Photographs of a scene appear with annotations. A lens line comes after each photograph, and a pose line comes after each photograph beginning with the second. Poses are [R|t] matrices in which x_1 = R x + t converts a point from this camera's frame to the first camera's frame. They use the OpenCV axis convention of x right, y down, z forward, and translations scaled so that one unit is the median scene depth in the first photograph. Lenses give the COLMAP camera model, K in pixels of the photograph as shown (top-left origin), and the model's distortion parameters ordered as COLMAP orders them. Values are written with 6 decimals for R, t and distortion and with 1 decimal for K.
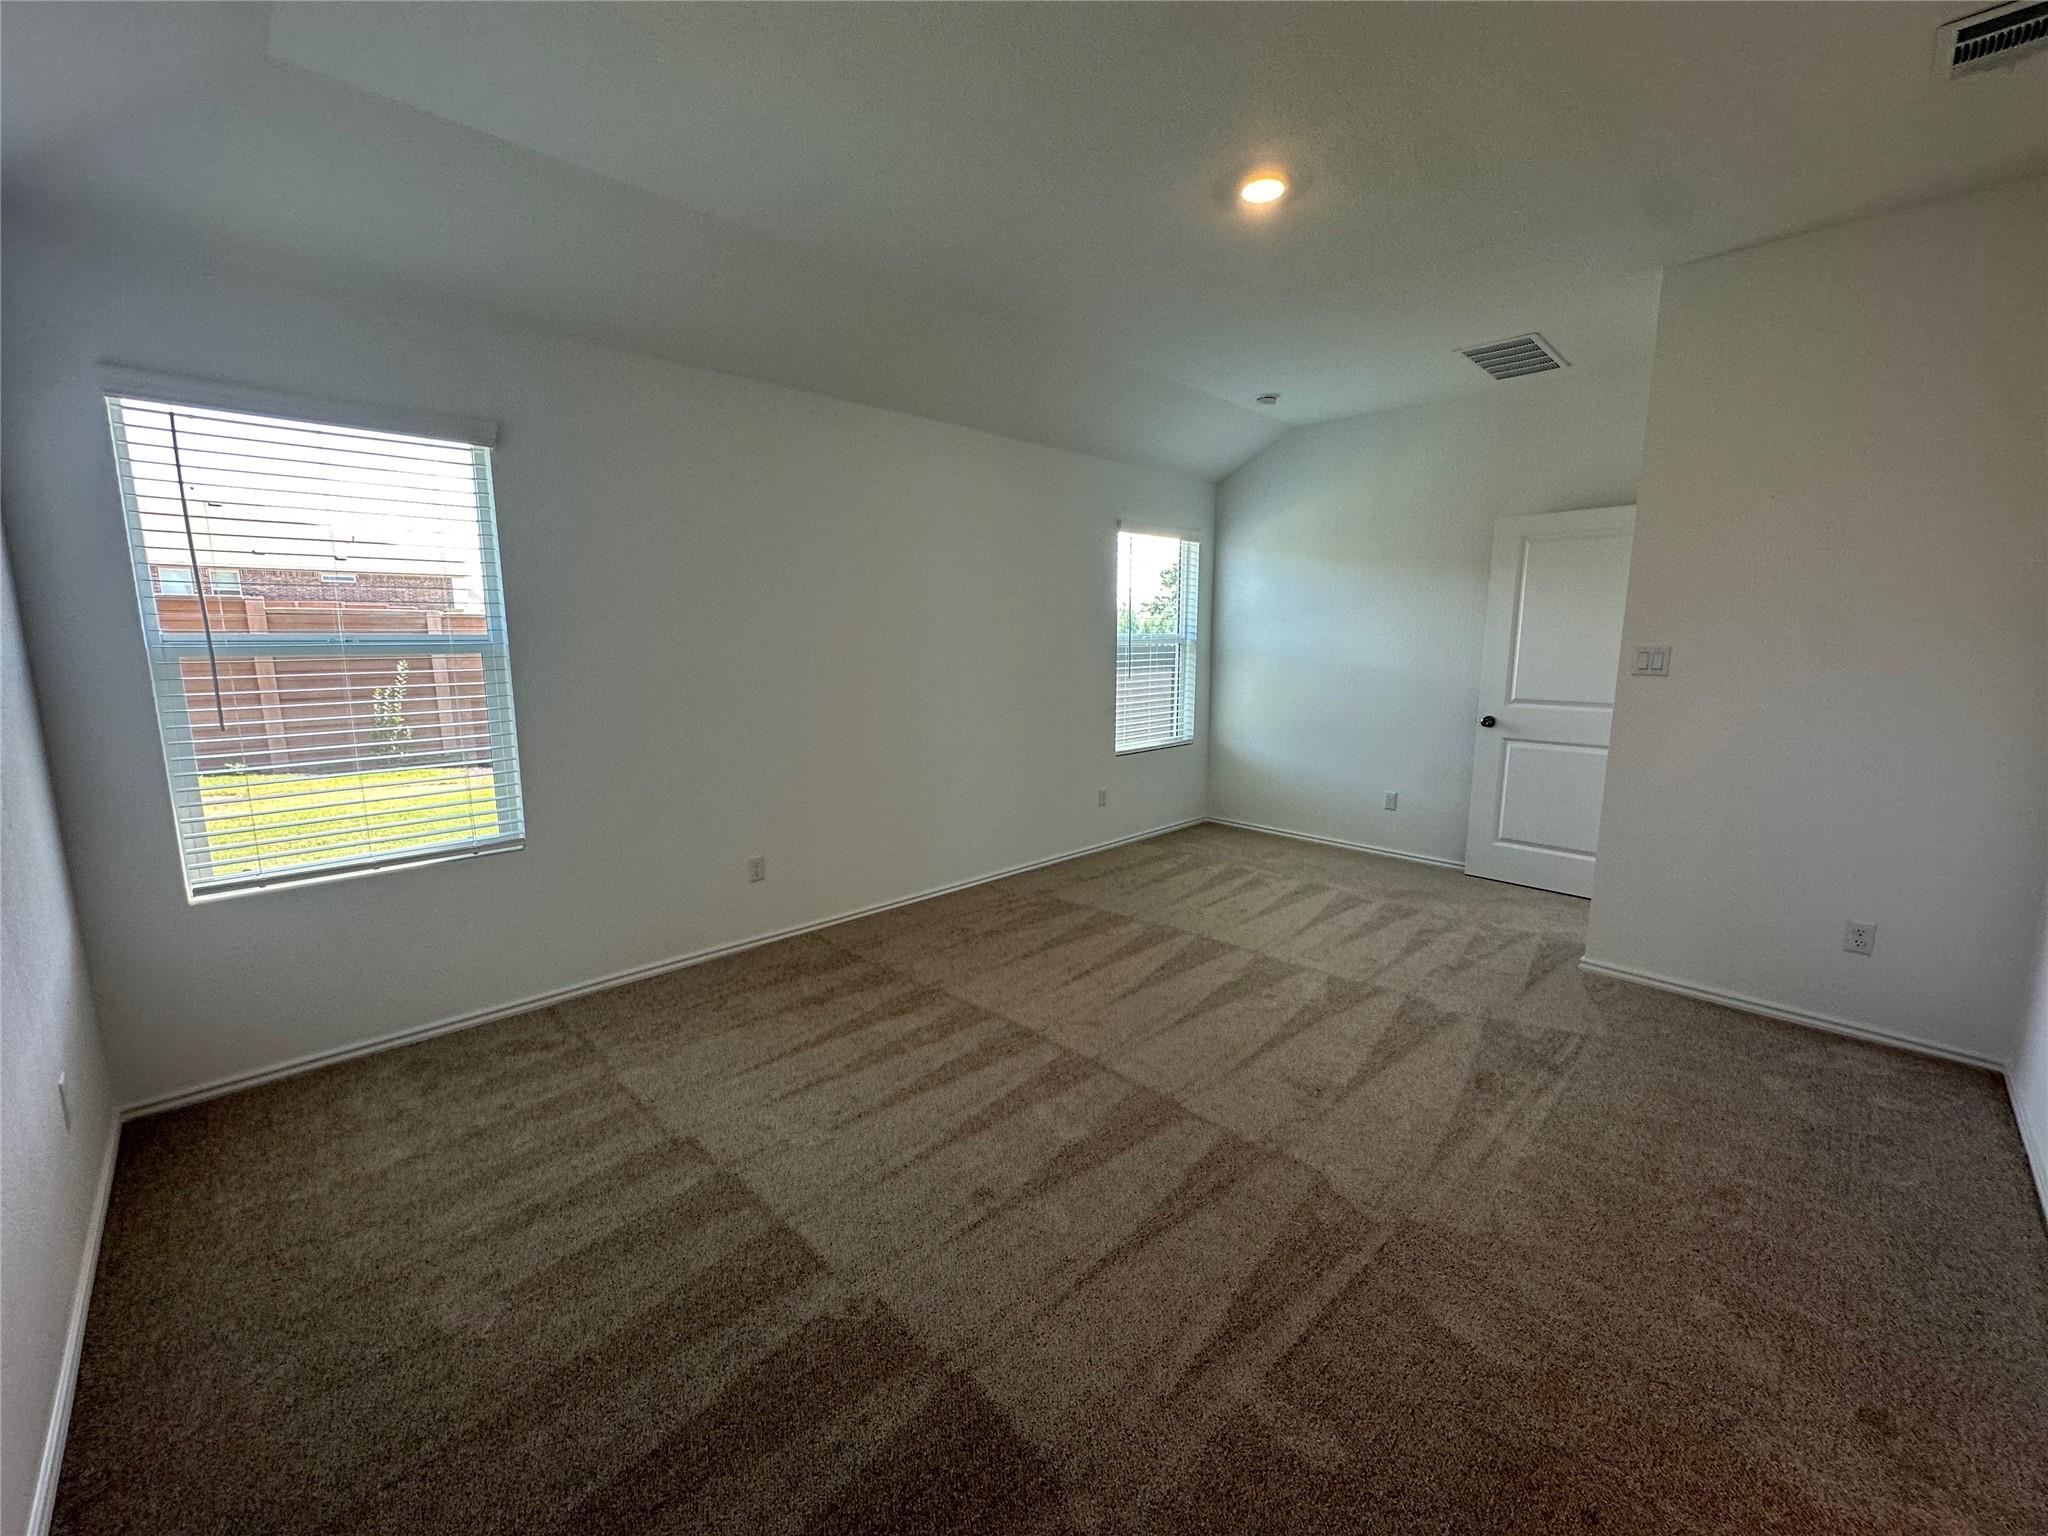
lens RADIAL K [[822.2, 0, 1024.0], [0, 822.2, 768.0], [0, 0, 1]] dist [-0.001721, -0.000020]
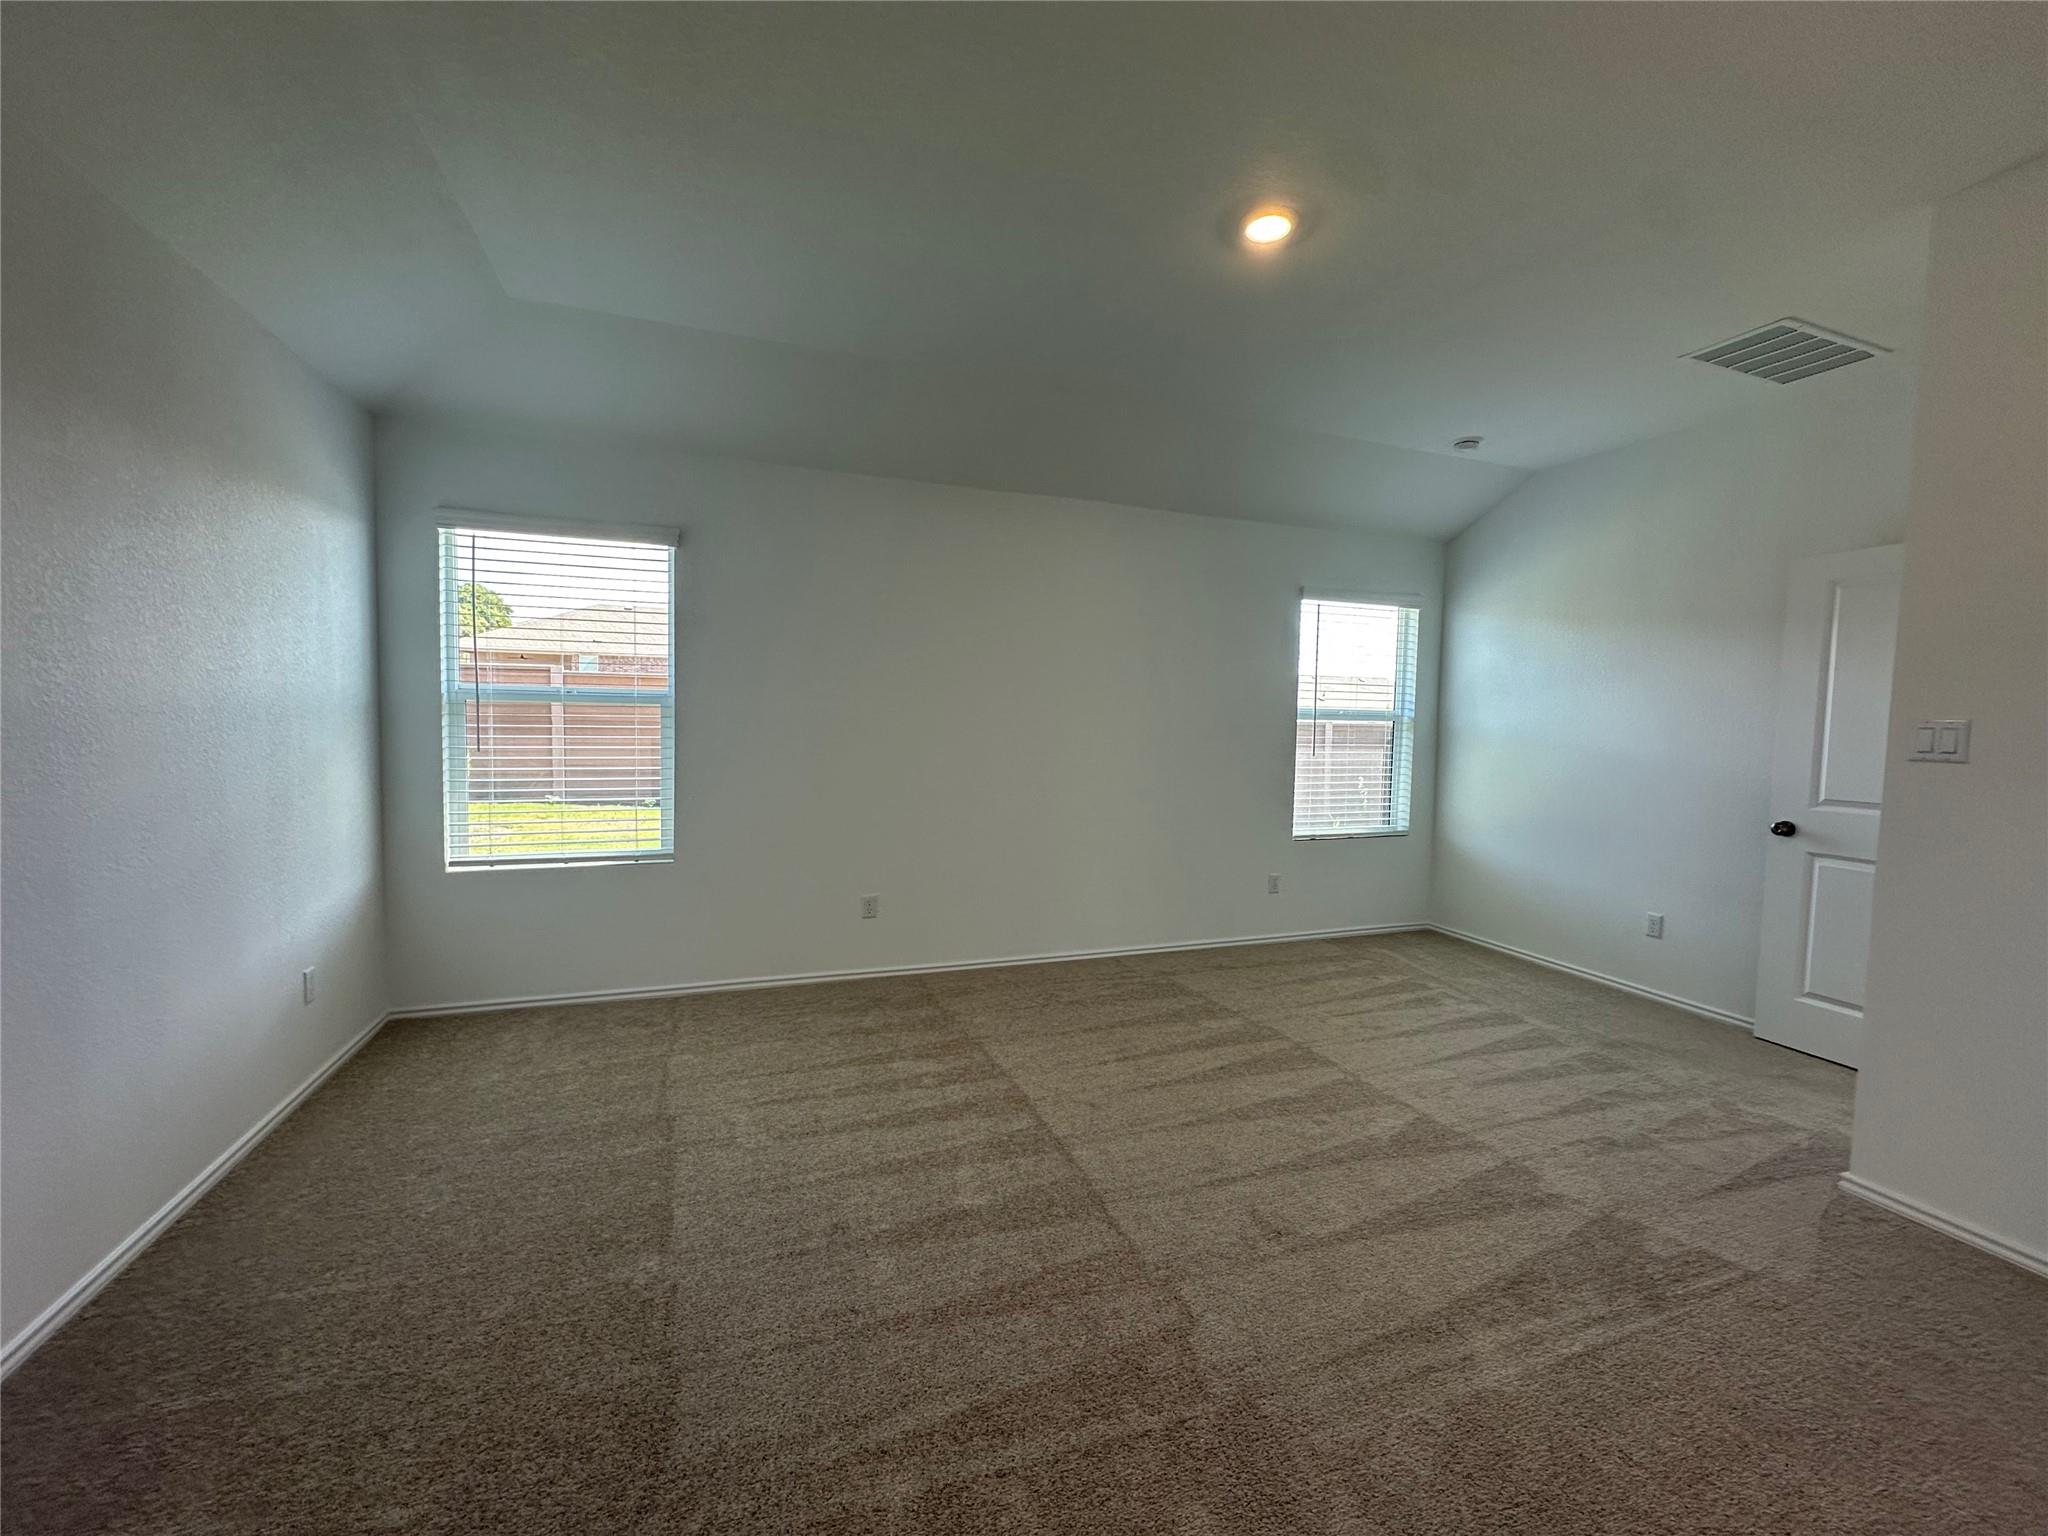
lens RADIAL K [[822.2, 0, 1024.0], [0, 822.2, 768.0], [0, 0, 1]] dist [-0.001721, -0.000020]
pose [[0.910397, 0.044412, -0.411344, 0.326040], [-0.087113, 0.992510, -0.085642, 0.015713], [0.404460, 0.113802, 0.907448, 0.068919]]
